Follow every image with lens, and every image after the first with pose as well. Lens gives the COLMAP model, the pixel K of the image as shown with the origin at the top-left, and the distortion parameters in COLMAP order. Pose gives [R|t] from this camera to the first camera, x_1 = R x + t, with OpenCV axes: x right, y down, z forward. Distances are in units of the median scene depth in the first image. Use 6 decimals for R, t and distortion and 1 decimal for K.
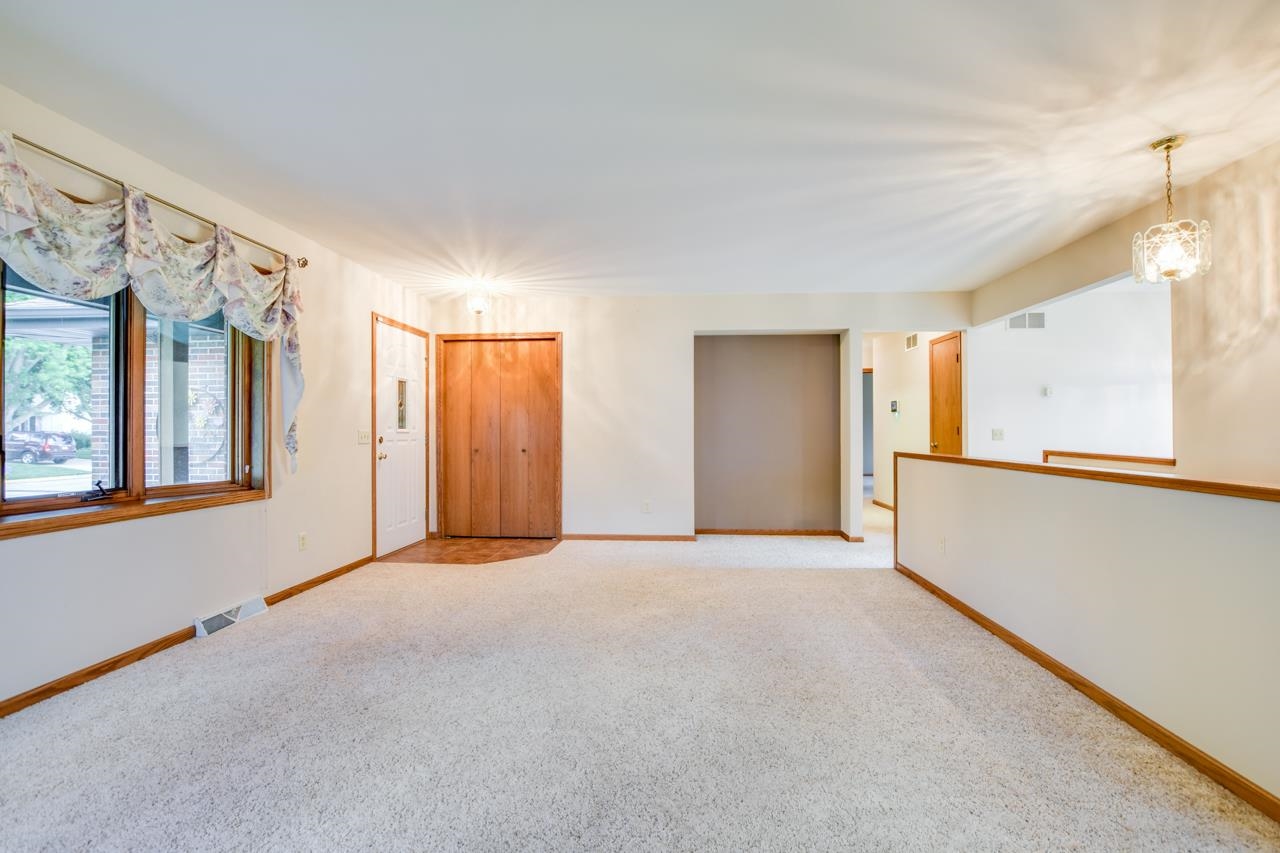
lens RADIAL K [[569.2, 0, 645.4], [0, 569.2, 428.6], [0, 0, 1]] dist [-0.040308, 0.008490]
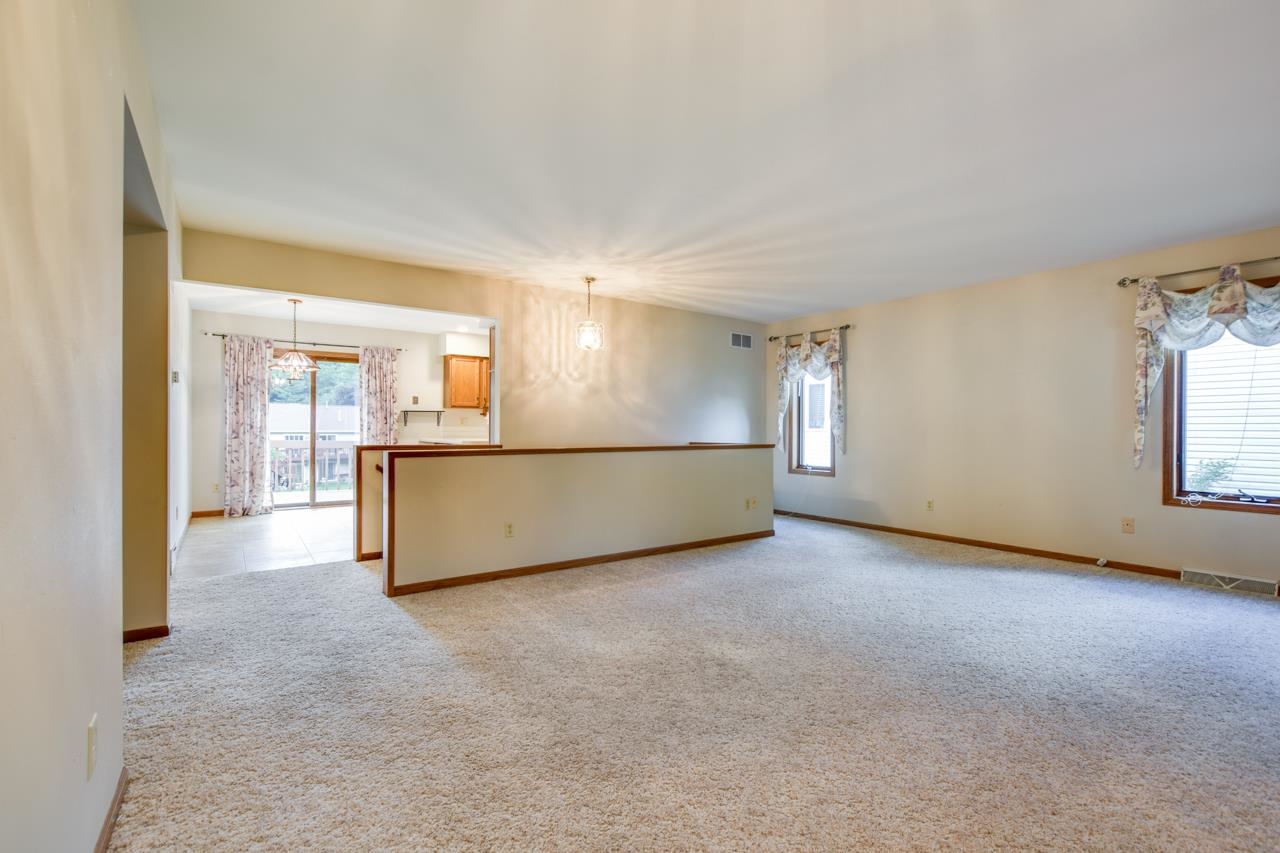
lens RADIAL K [[570.9, 0, 645.2], [0, 570.9, 431.0], [0, 0, 1]] dist [-0.002692, 0.000073]
pose [[-0.645756, -0.003774, 0.763534, -0.398092], [-0.005219, 0.999986, 0.000529, 0.007336], [-0.763526, -0.003643, -0.645767, 1.195375]]
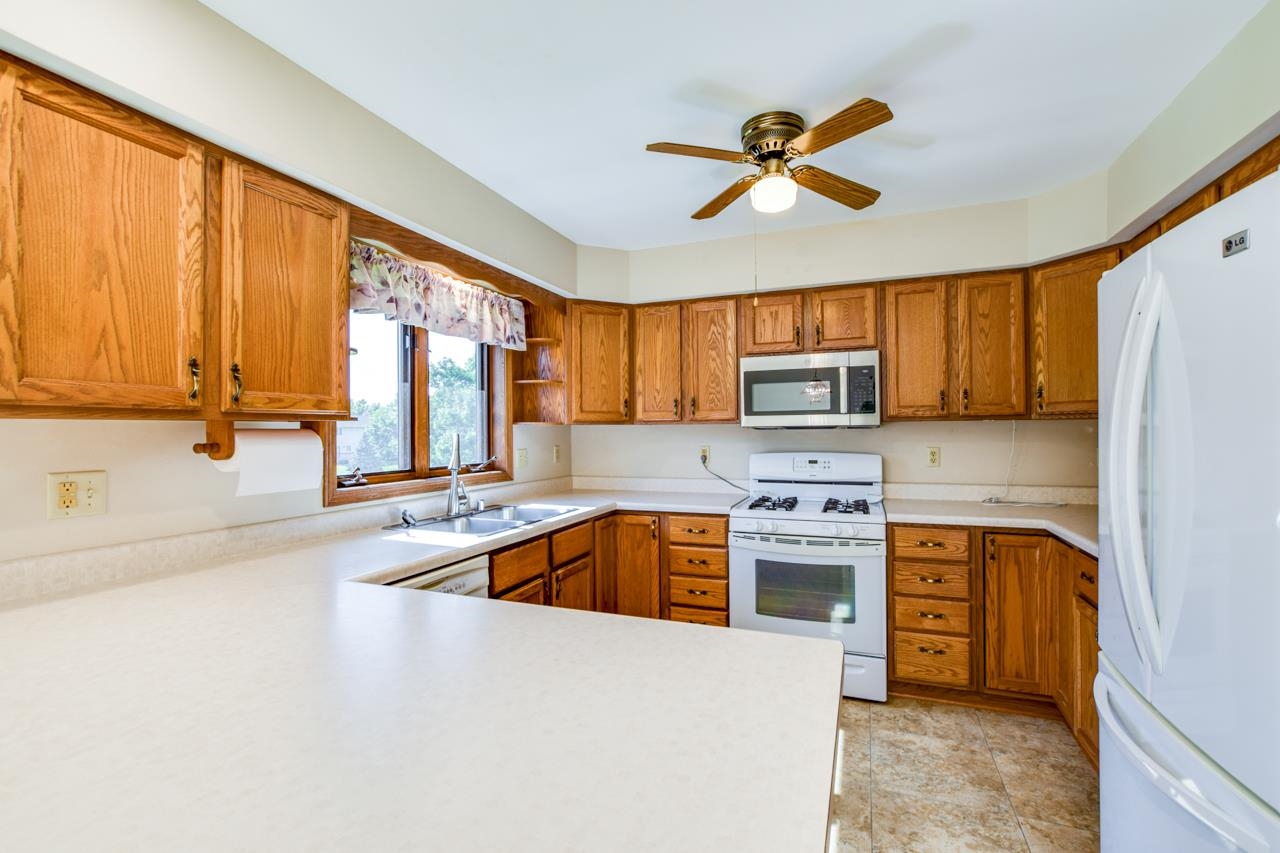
lens RADIAL K [[560.4, 0, 644.0], [0, 560.4, 425.4], [0, 0, 1]] dist [-0.013988, 0.000117]
pose [[-0.954983, 0.014082, 0.296326, 0.978183], [0.011032, 0.999868, -0.011963, -0.050349], [-0.296455, -0.008156, -0.955012, 0.661177]]
